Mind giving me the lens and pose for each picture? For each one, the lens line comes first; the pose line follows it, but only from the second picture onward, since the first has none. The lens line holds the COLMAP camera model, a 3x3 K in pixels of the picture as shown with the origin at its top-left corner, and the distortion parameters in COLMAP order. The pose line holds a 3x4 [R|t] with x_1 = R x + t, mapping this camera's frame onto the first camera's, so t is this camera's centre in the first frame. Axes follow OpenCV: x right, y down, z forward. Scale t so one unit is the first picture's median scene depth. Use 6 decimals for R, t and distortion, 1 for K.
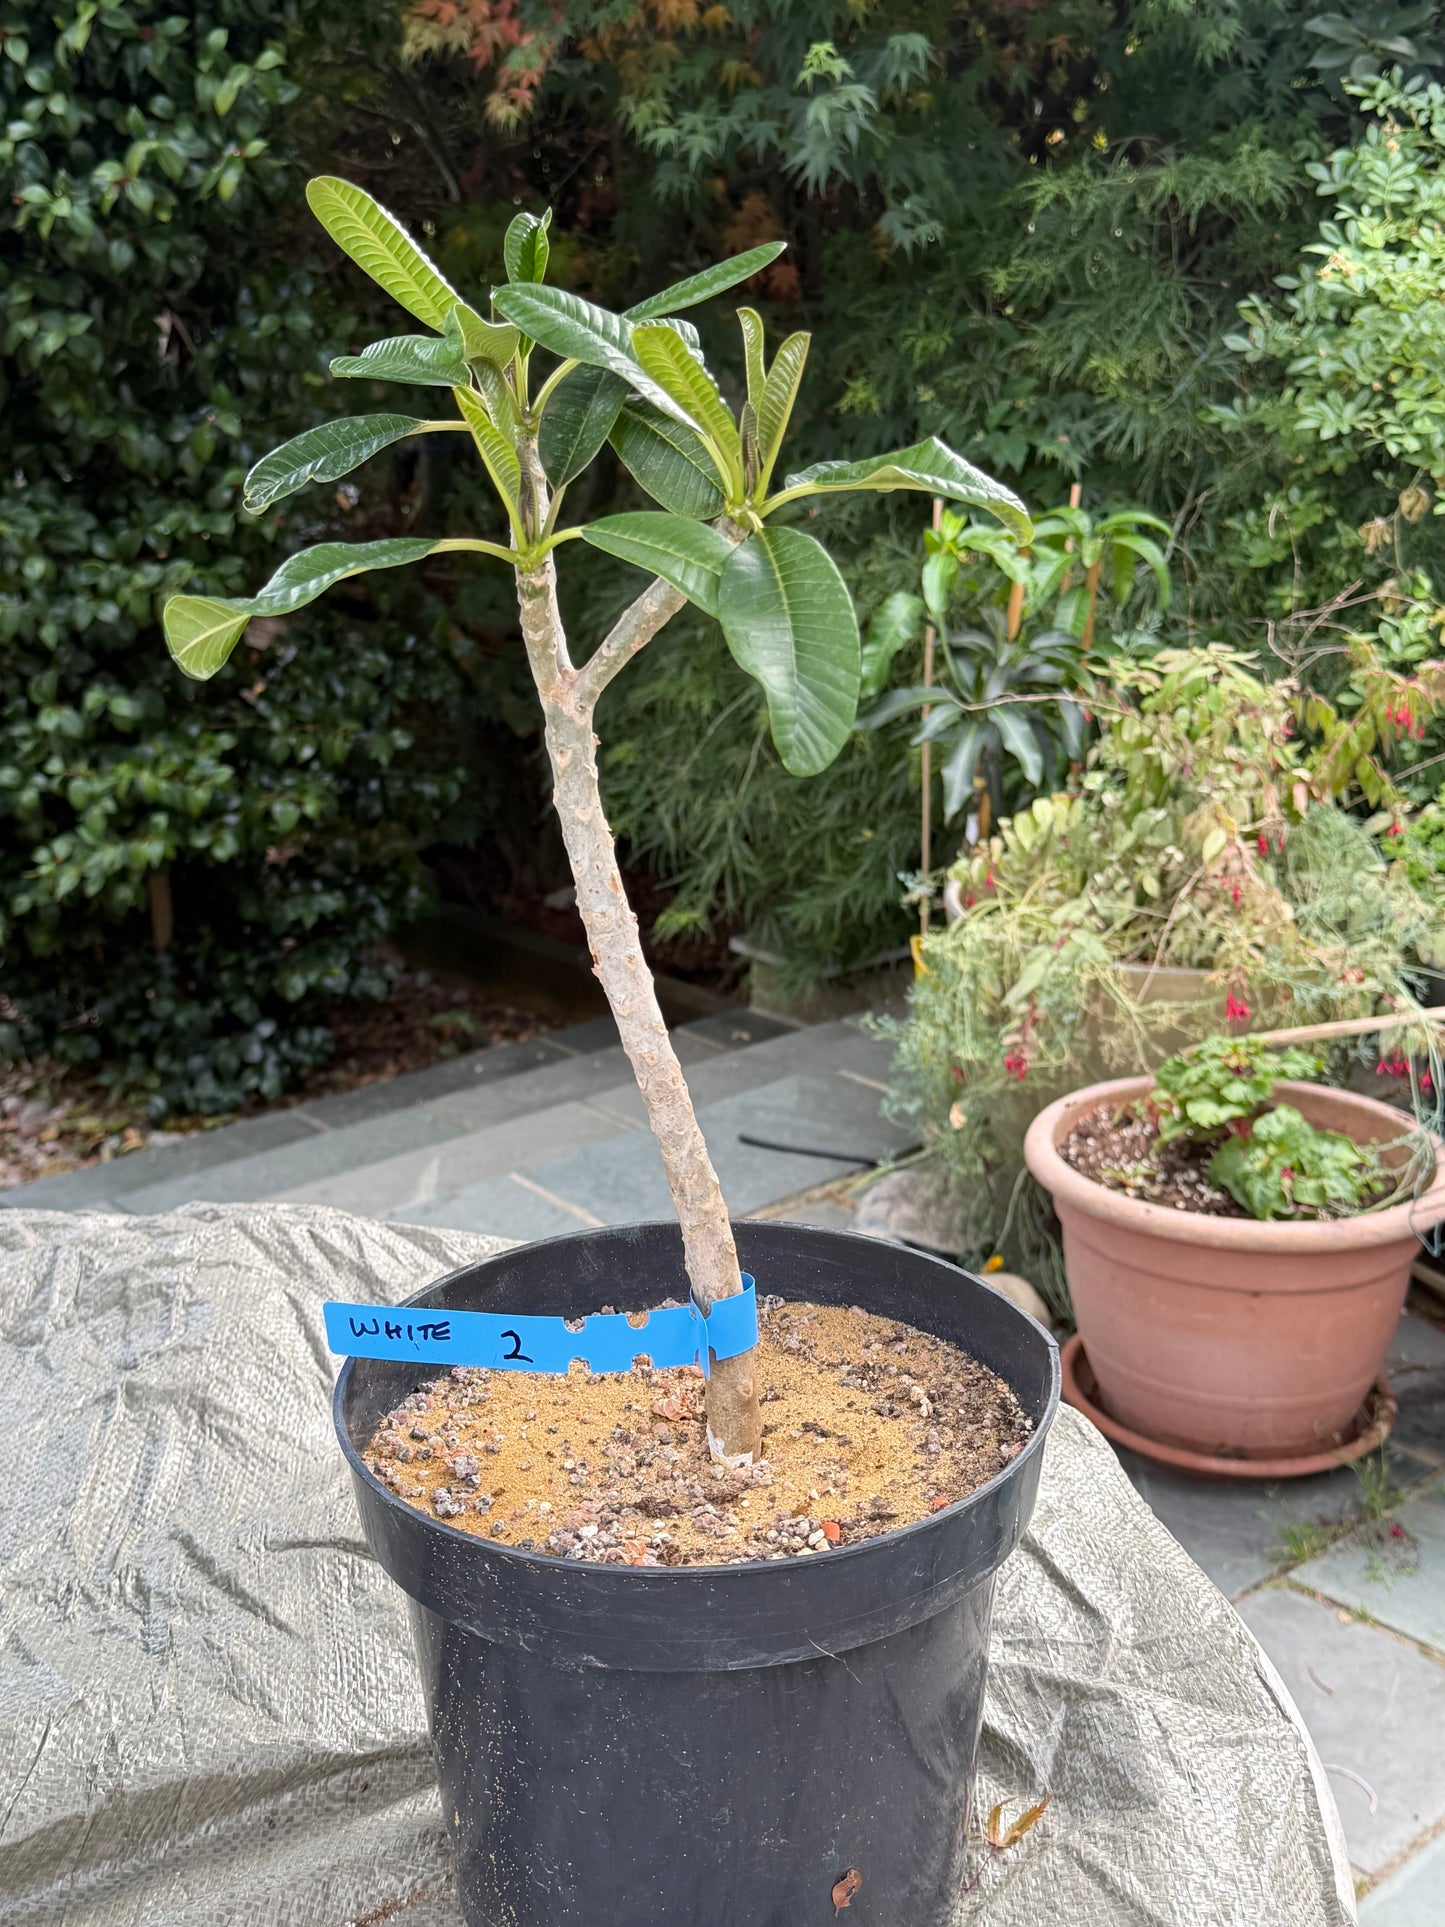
lens RADIAL K [[2373.9, 0, 731.0], [0, 2373.9, 947.7], [0, 0, 1]] dist [0.147925, 0.000000]
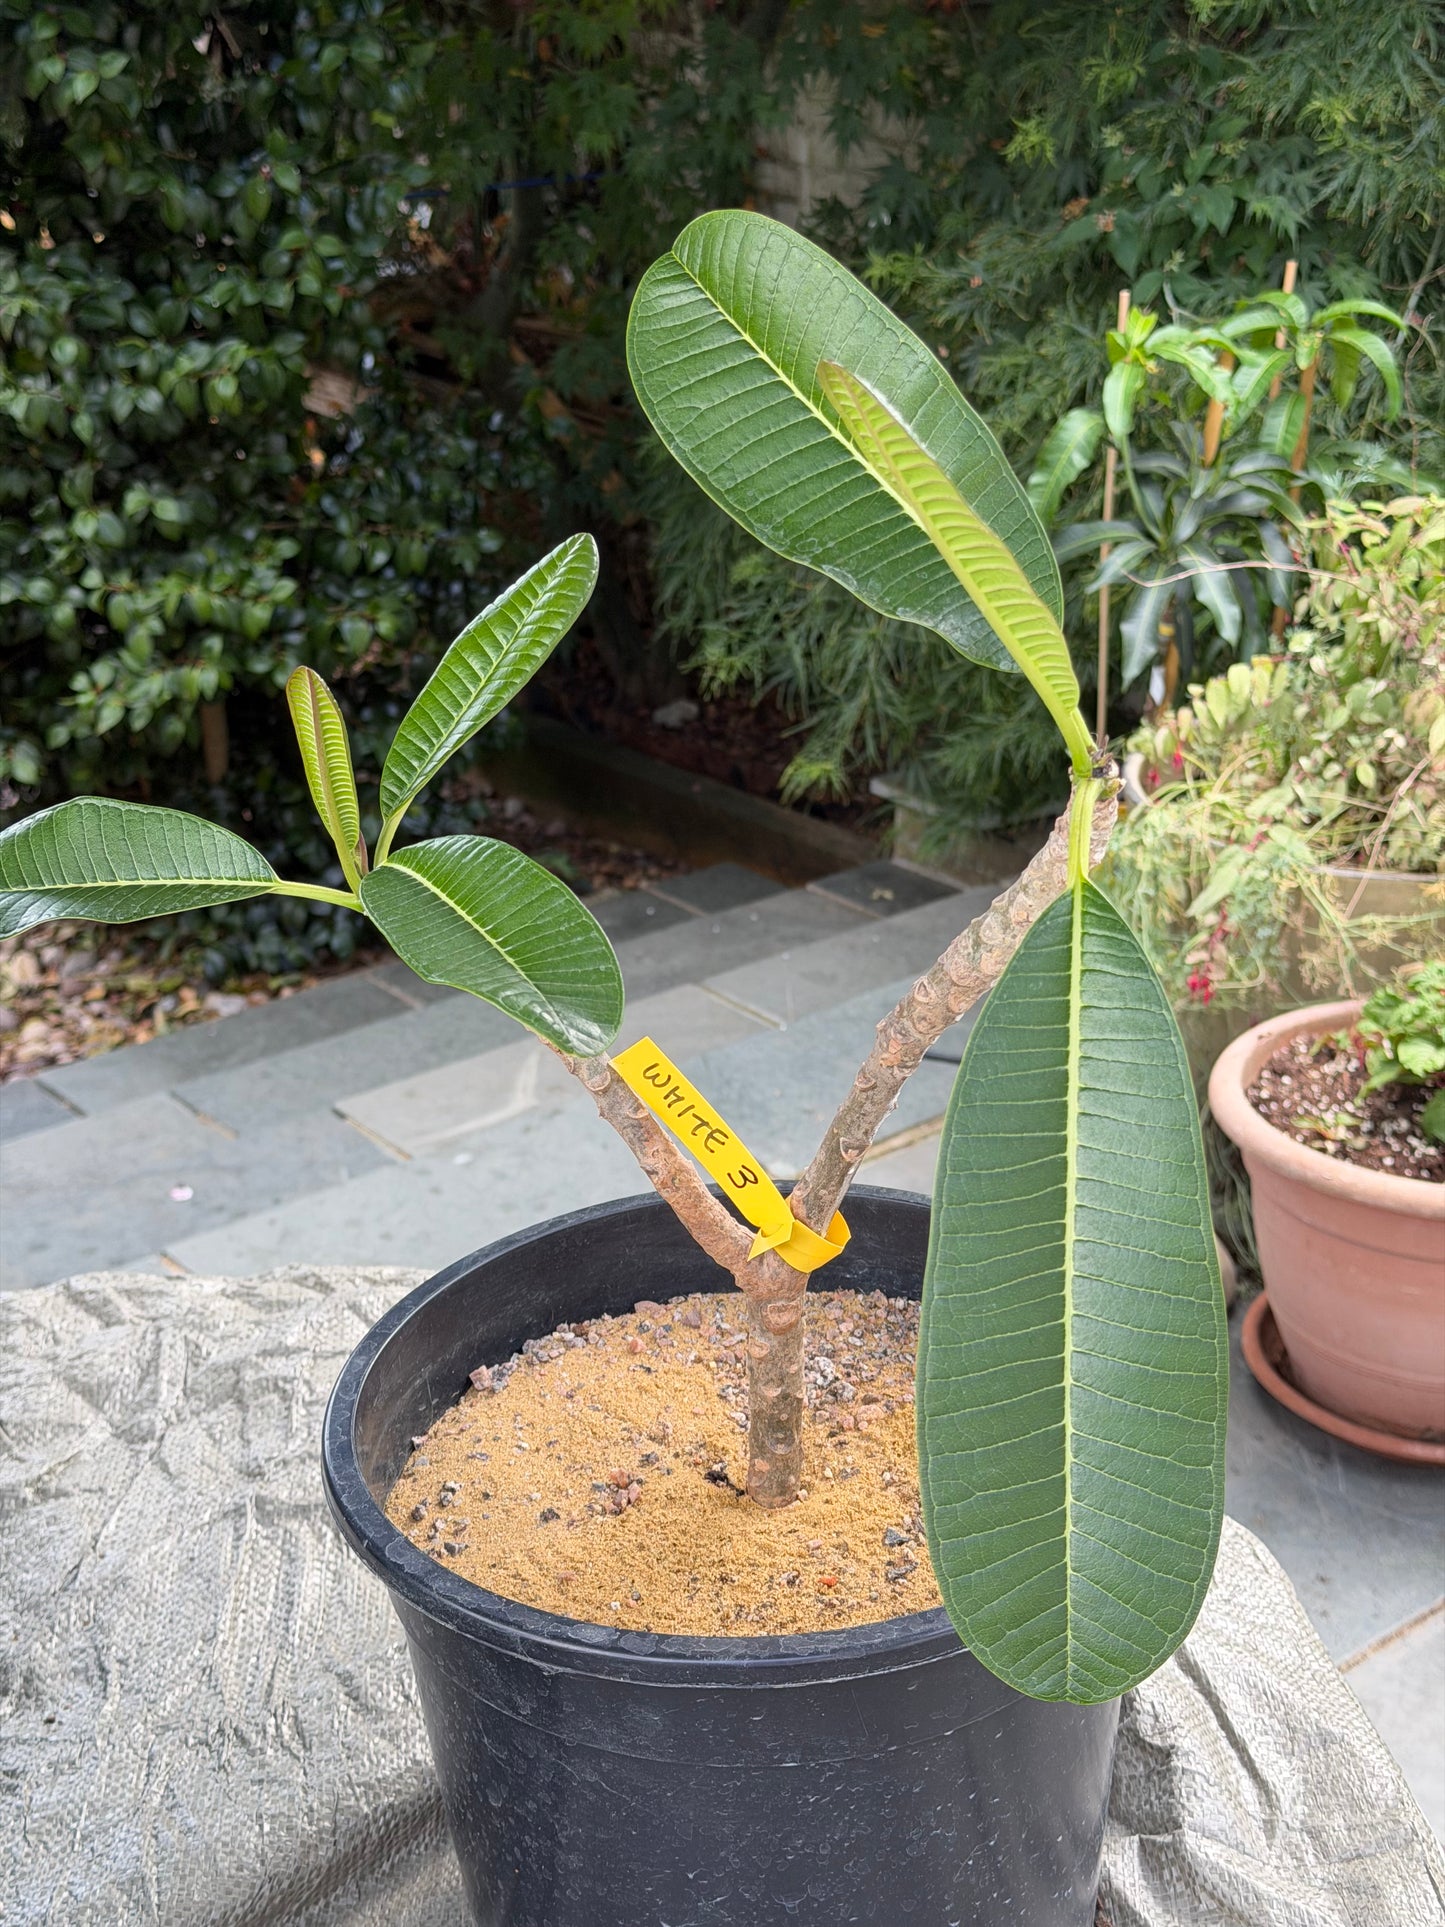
lens RADIAL K [[2835.7, 0, 724.5], [0, 2835.7, 960.3], [0, 0, 1]] dist [0.144711, 0.000000]
pose [[0.998734, 0.006488, -0.049891, -0.002534], [-0.001585, 0.995216, 0.097687, -0.059297], [0.050286, -0.097484, 0.993966, -0.040779]]
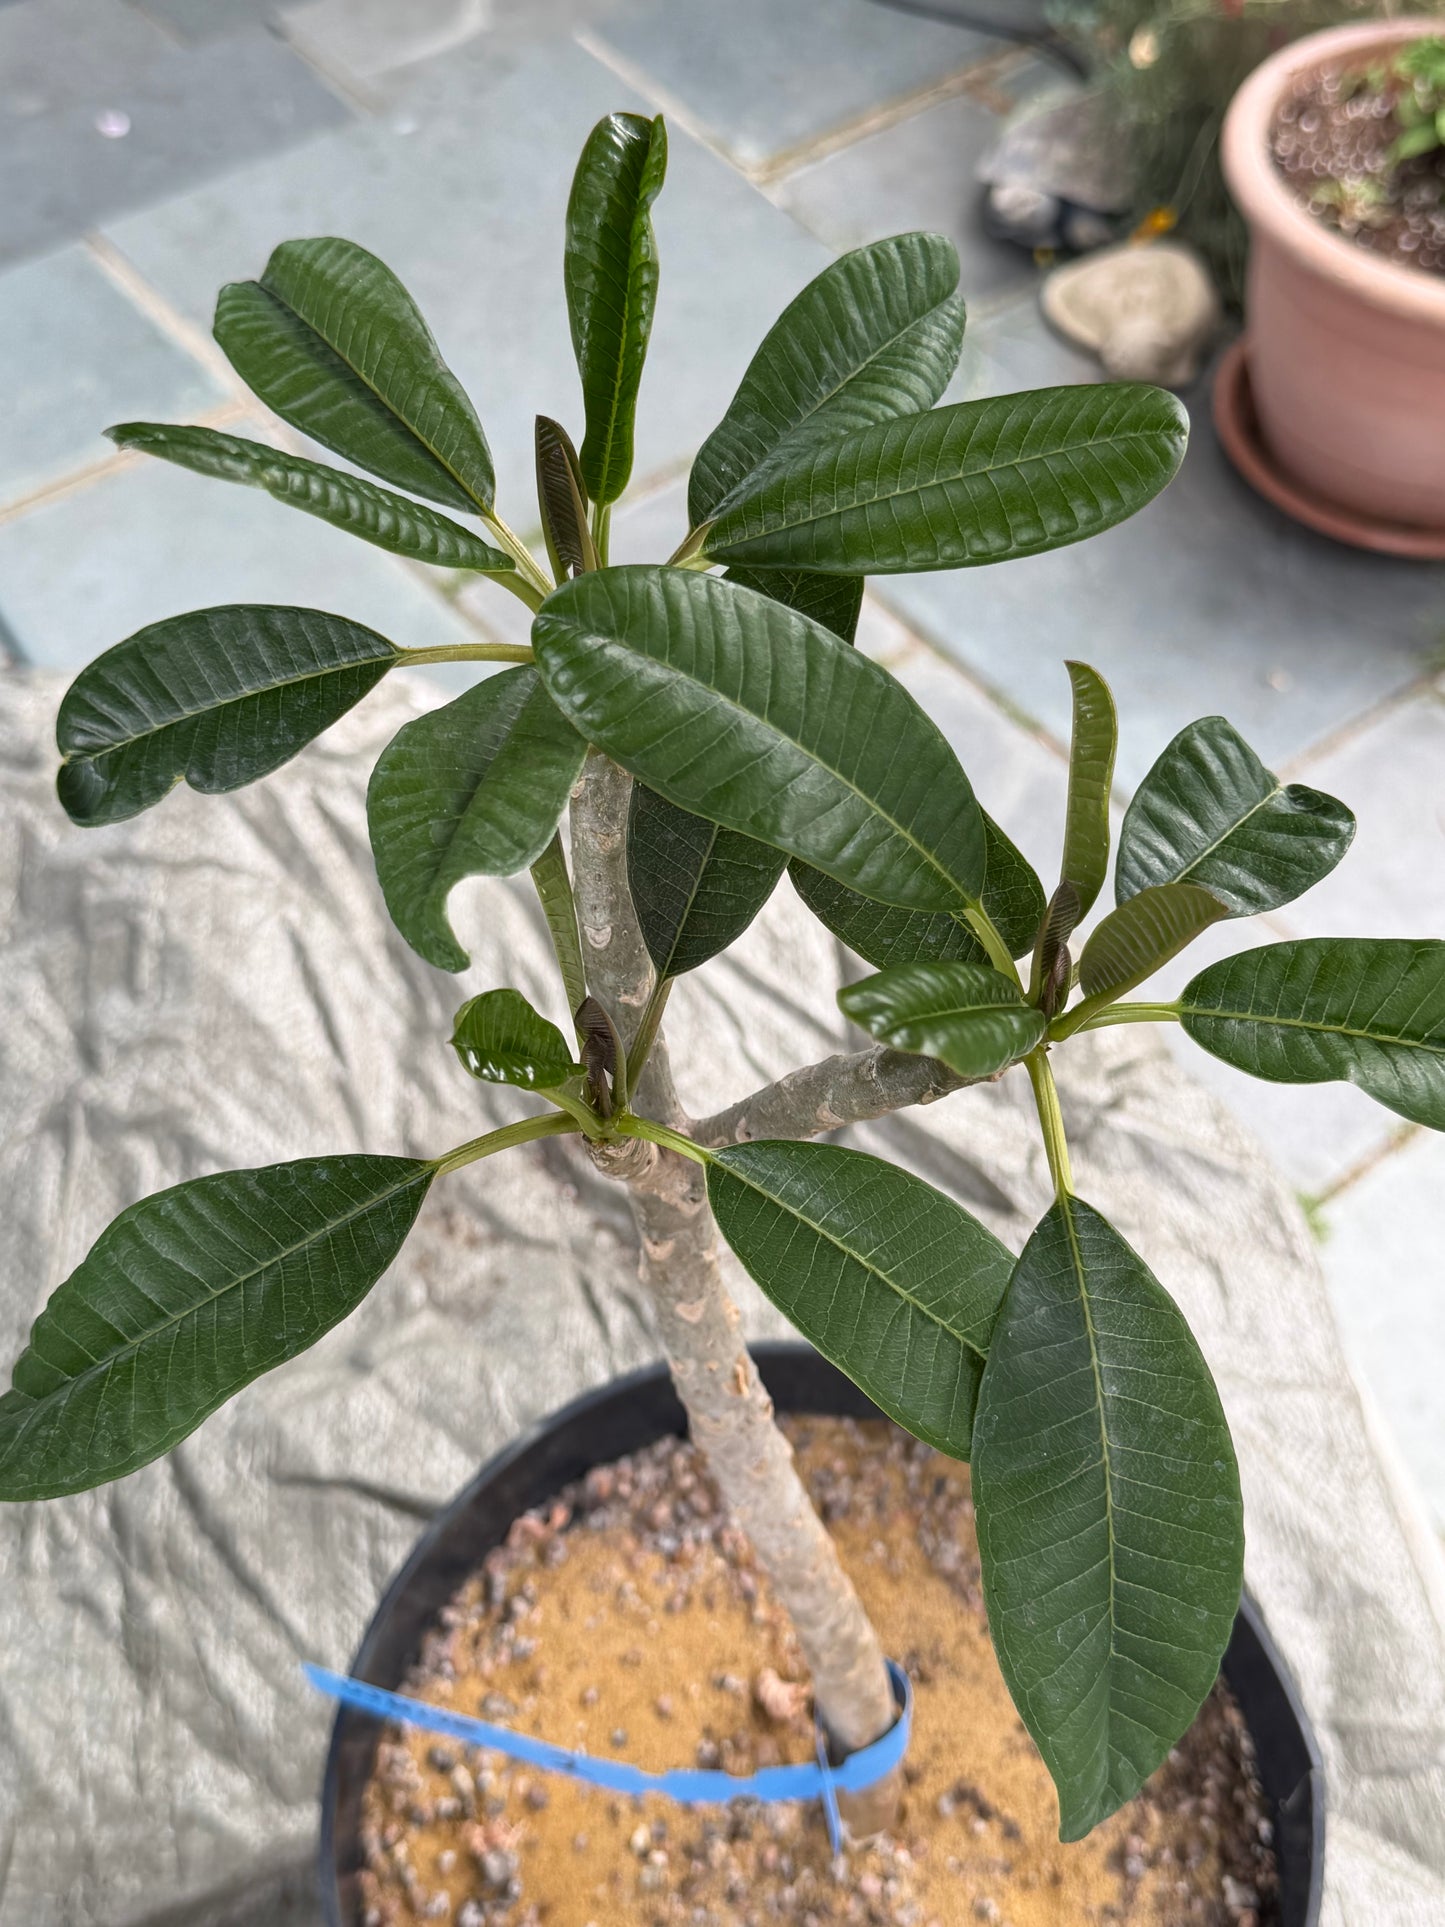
lens RADIAL K [[2387.9, 0, 724.9], [0, 2387.9, 957.6], [0, 0, 1]] dist [0.079145, 0.000000]
pose [[0.998022, 0.061622, -0.012438, -0.014558], [-0.043588, 0.820890, 0.569421, -0.130712], [0.045298, -0.567753, 0.821952, 0.160372]]
